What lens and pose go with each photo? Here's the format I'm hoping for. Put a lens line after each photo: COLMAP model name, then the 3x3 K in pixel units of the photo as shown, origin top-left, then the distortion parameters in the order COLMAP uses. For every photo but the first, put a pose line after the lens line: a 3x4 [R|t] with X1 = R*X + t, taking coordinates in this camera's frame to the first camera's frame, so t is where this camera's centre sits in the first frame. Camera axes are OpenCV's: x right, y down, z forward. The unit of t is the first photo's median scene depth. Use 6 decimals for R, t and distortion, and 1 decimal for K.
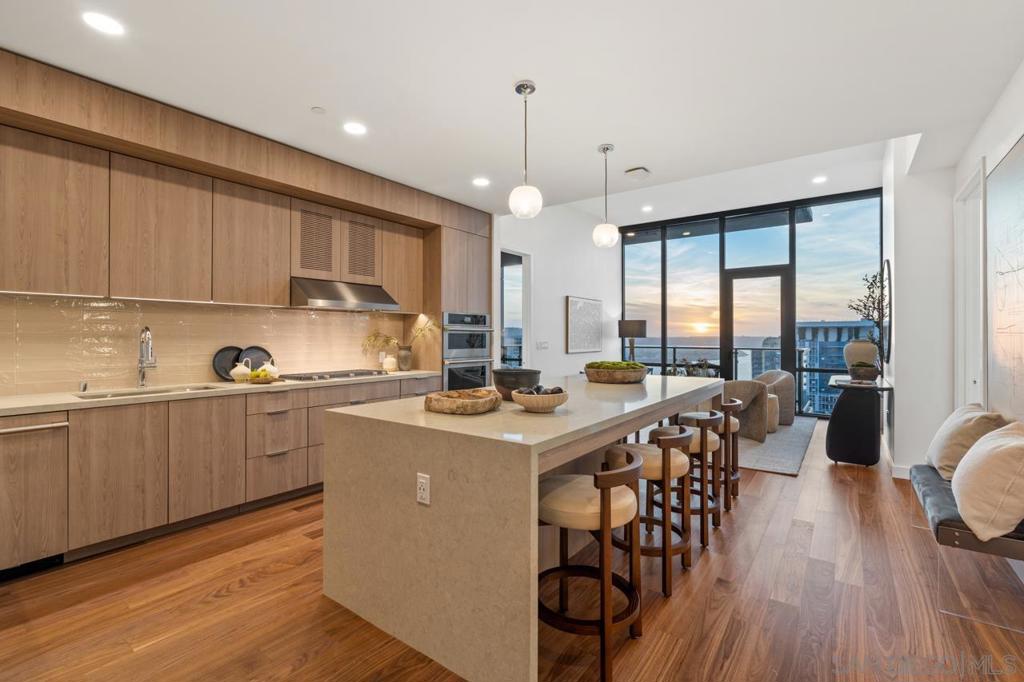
lens RADIAL K [[454.8, 0, 510.4], [0, 454.8, 335.7], [0, 0, 1]] dist [-0.001812, -0.000077]
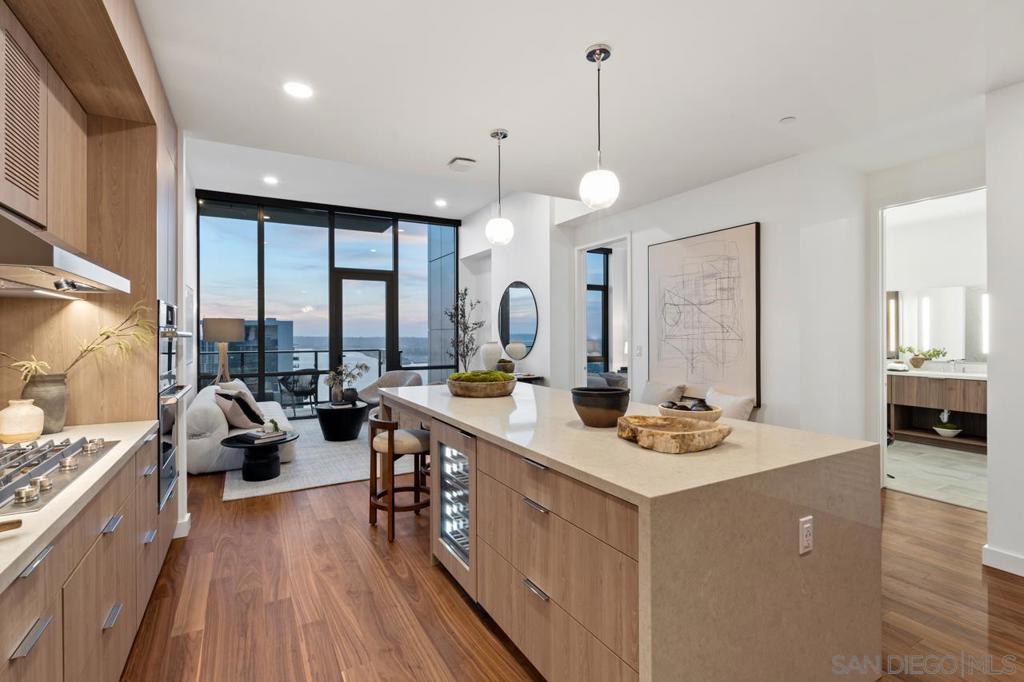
lens RADIAL K [[480.8, 0, 512.1], [0, 480.8, 333.3], [0, 0, 1]] dist [-0.002168, 0.000067]
pose [[0.411758, -0.000865, 0.911293, -0.657756], [0.002490, 0.999997, -0.000176, -0.020412], [-0.911290, 0.002341, 0.411758, 0.605356]]
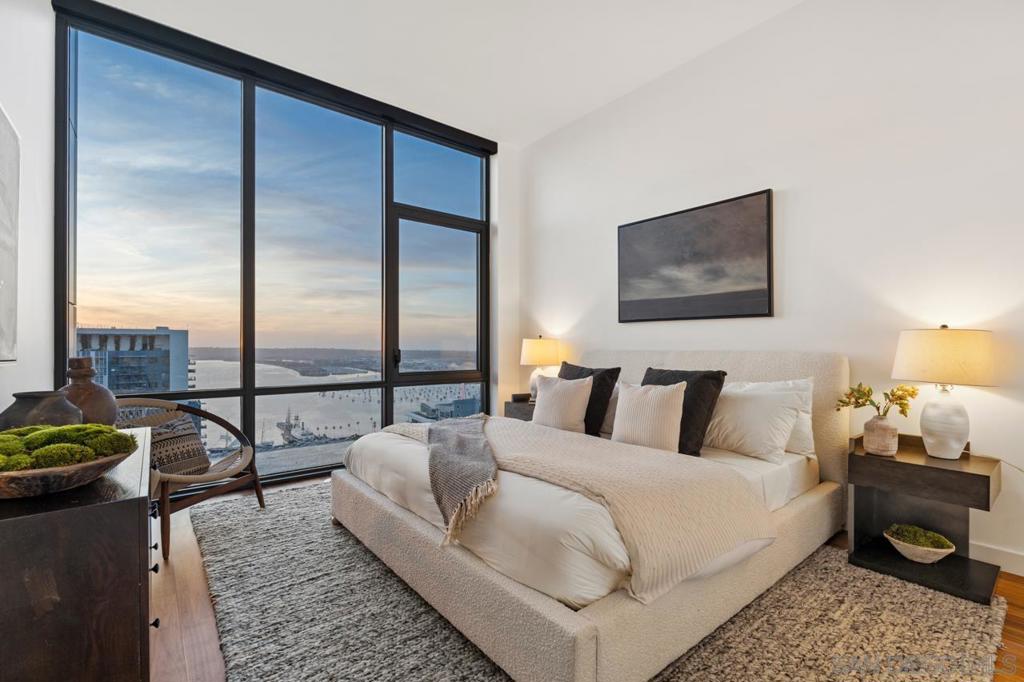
lens RADIAL K [[453.0, 0, 512.9], [0, 453.0, 343.4], [0, 0, 1]] dist [-0.003164, -0.000010]
pose [[0.248844, 0.003770, 0.968536, 1.128250], [-0.000410, 0.999993, -0.003787, 0.052245], [-0.968544, 0.000546, 0.248843, 0.906865]]
